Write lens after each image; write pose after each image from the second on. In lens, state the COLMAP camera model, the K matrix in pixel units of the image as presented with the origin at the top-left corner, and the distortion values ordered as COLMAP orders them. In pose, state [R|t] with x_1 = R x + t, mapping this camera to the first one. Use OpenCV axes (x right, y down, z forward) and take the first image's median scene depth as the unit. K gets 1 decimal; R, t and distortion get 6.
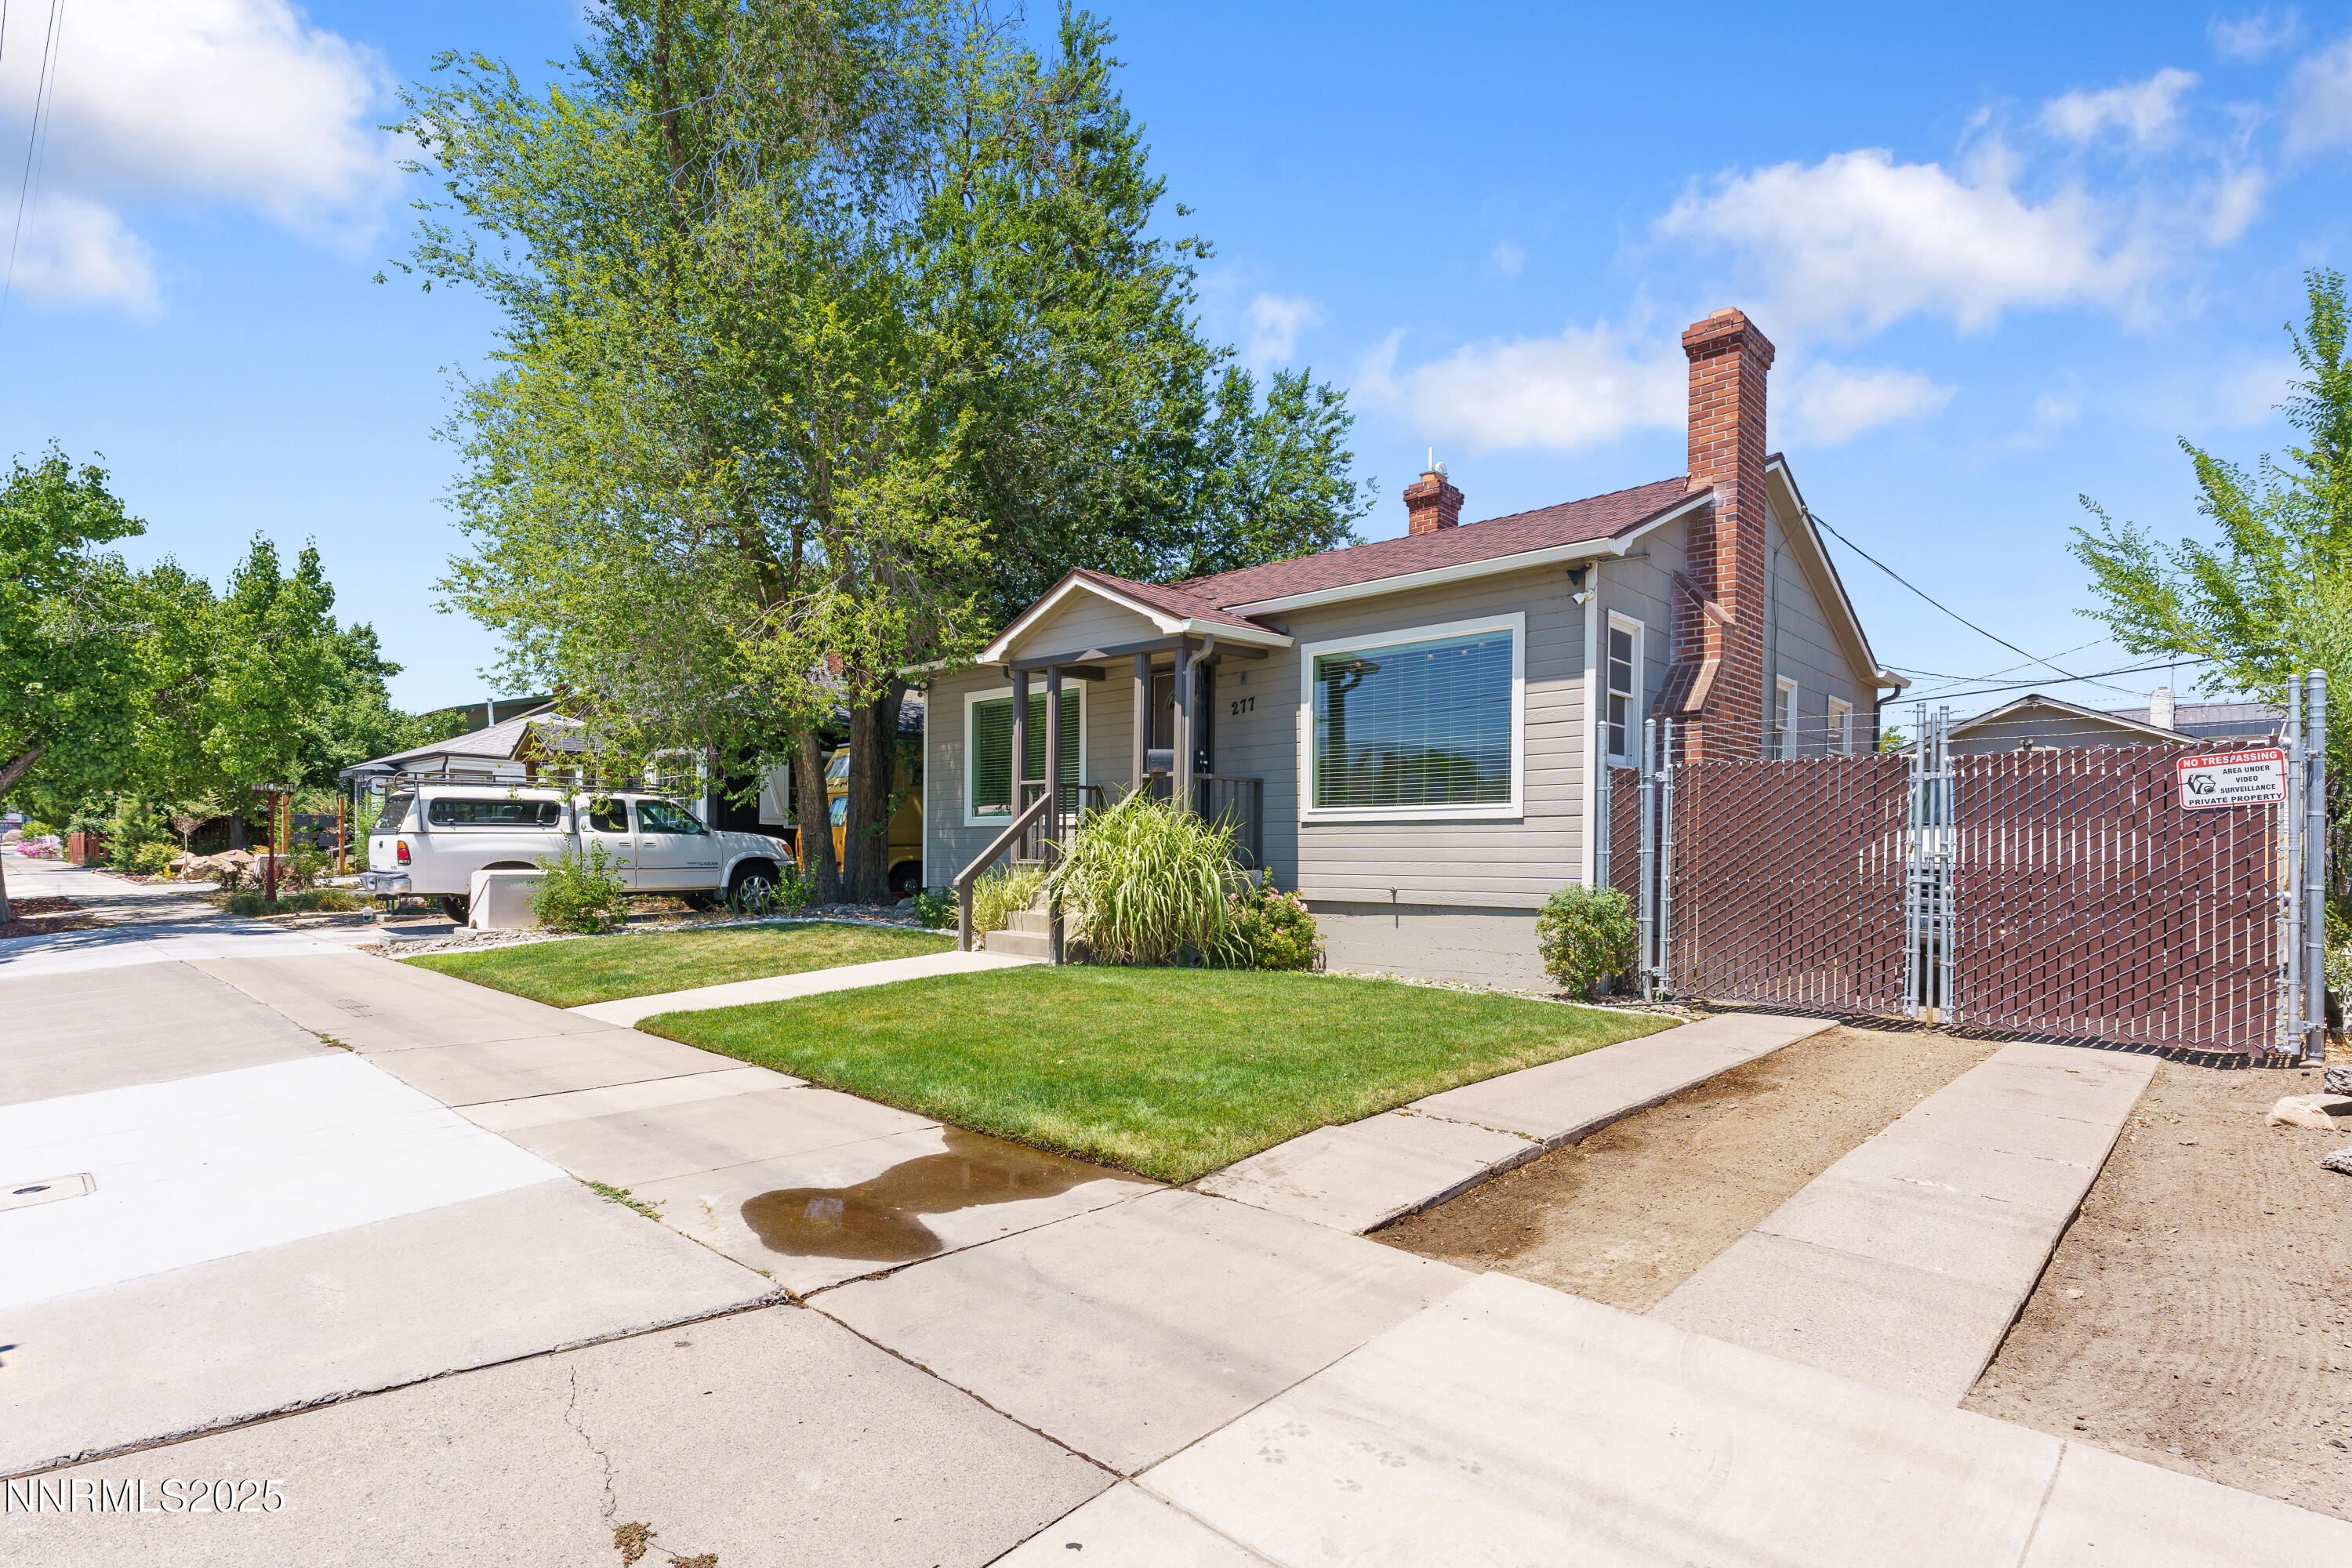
lens RADIAL K [[1185.3, 0, 1175.0], [0, 1185.3, 853.7], [0, 0, 1]] dist [0.001724, 0.000286]
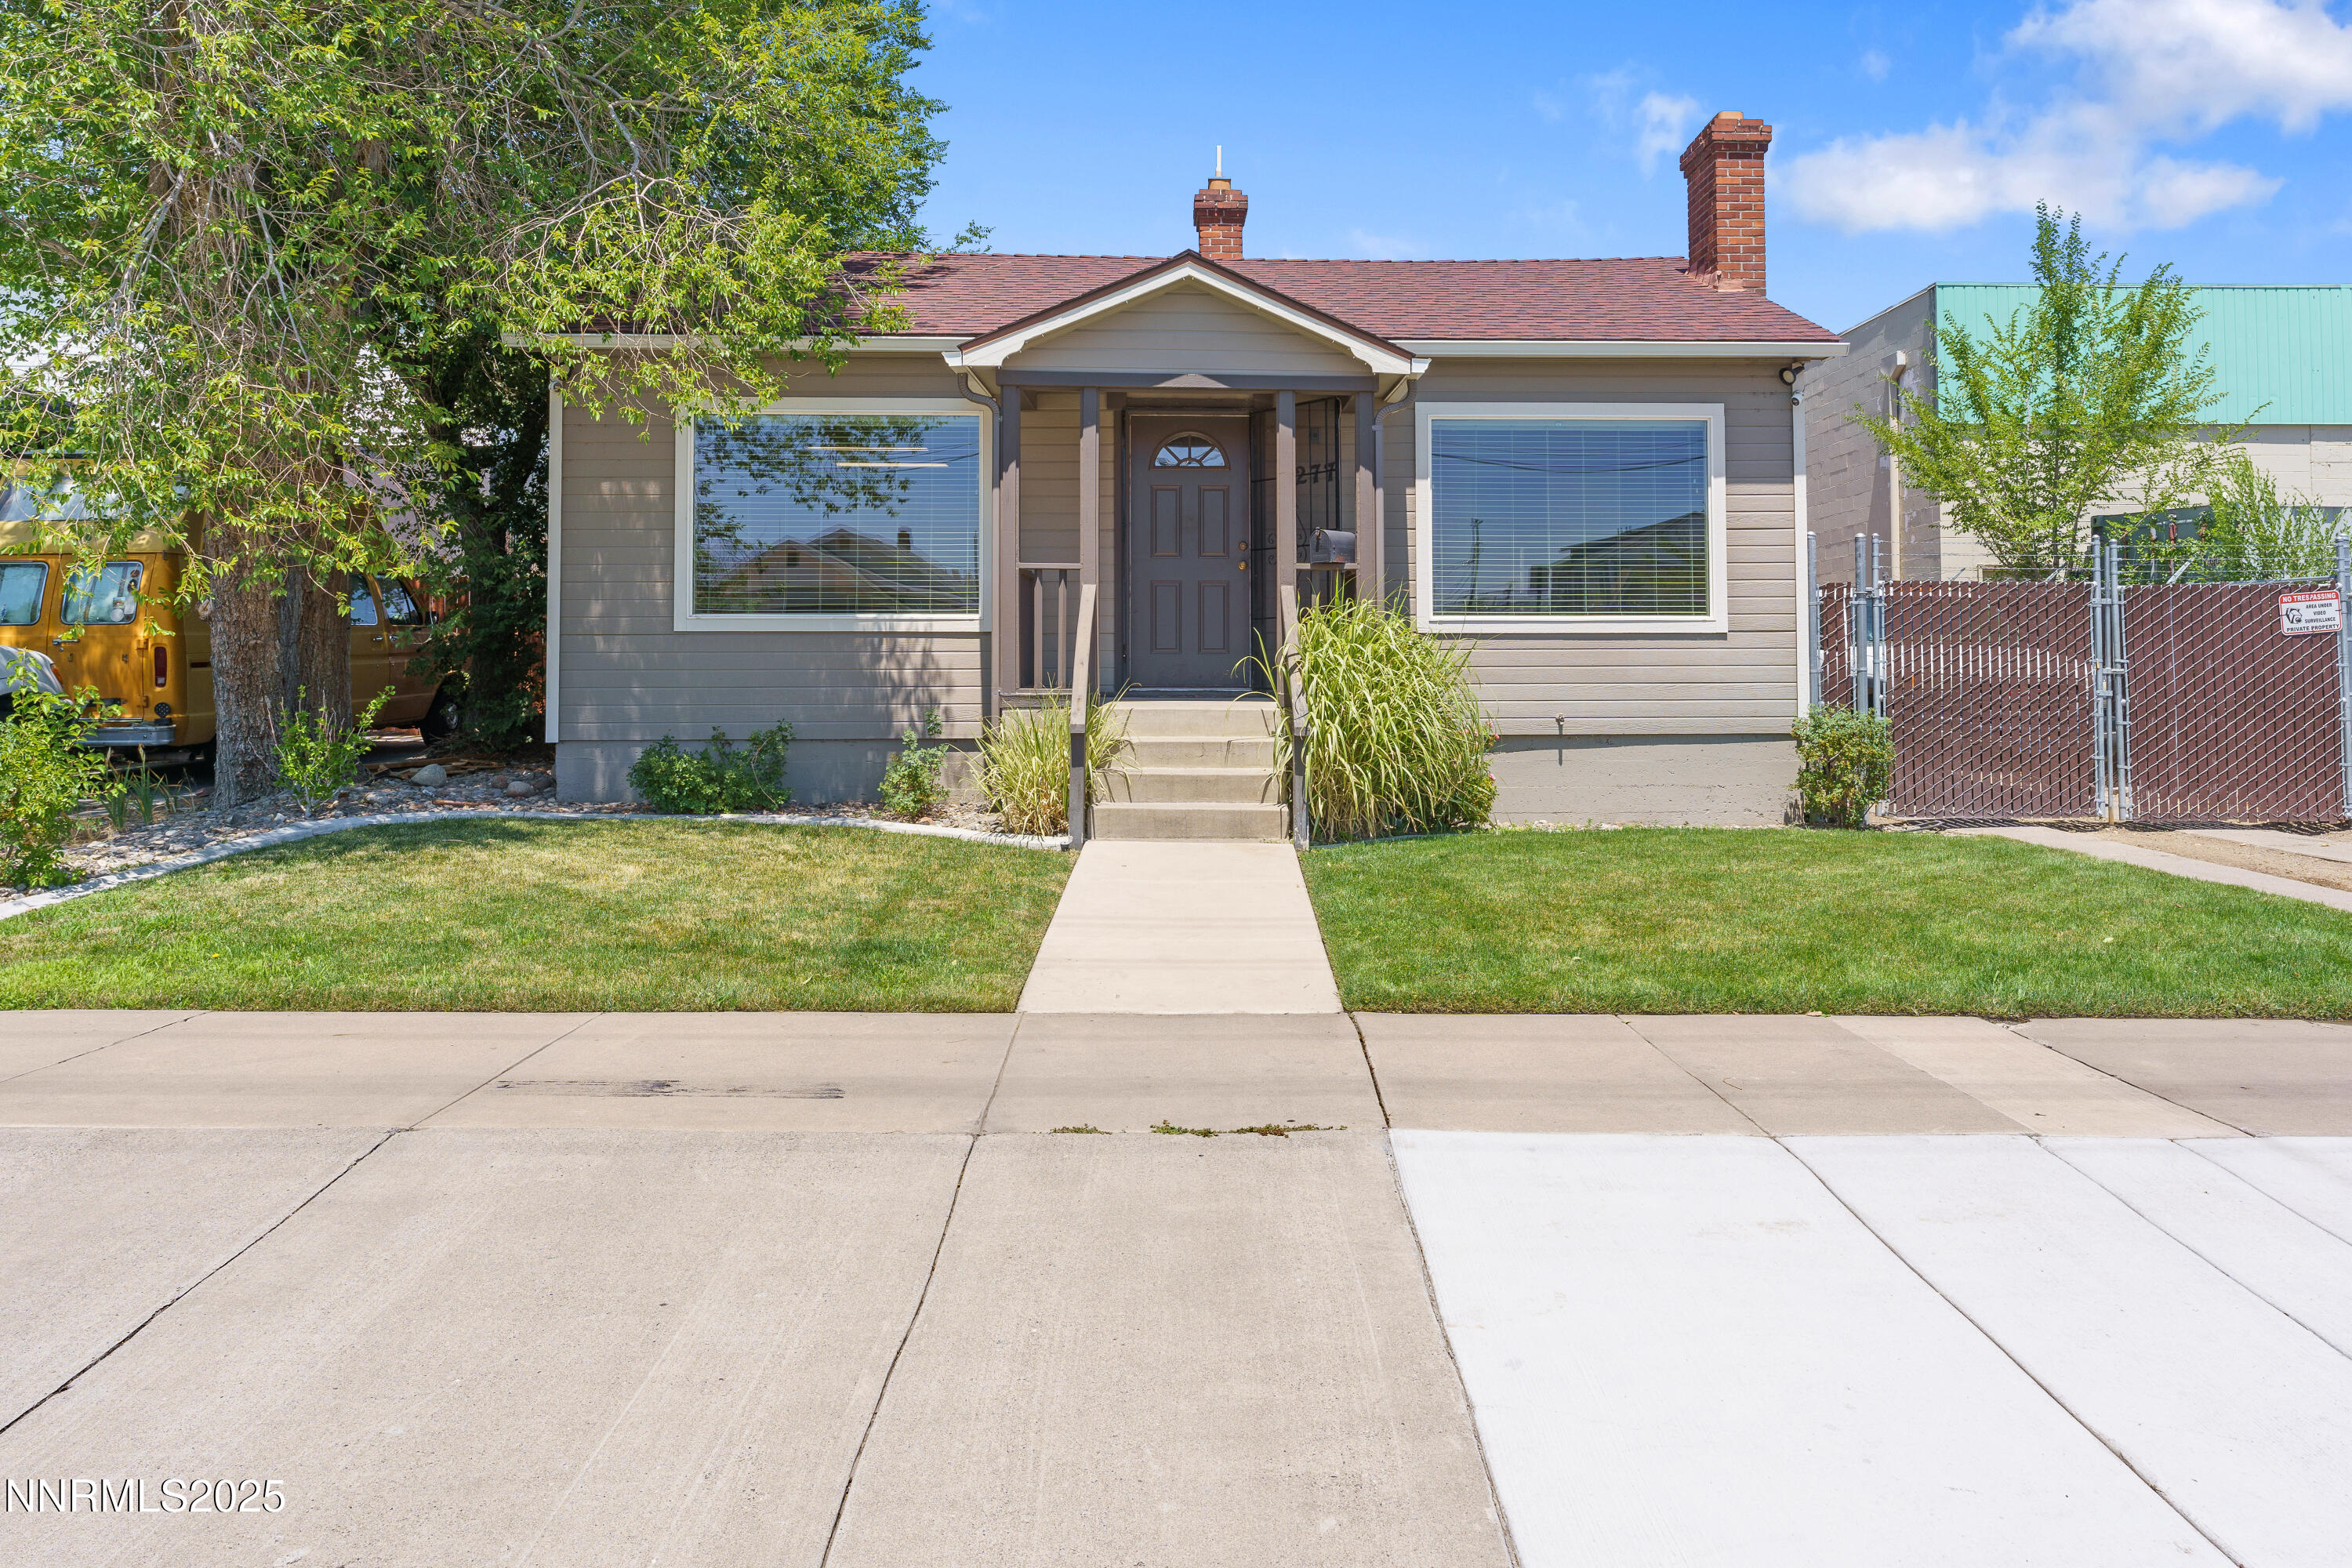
lens RADIAL K [[1624.7, 0, 1177.5], [0, 1624.7, 602.7], [0, 0, 1]] dist [-0.001239, -0.001182]
pose [[0.708418, 0.017891, 0.705567, -0.858441], [0.005143, 0.999521, -0.030509, -0.017663], [-0.705775, 0.025242, 0.707987, 0.423358]]
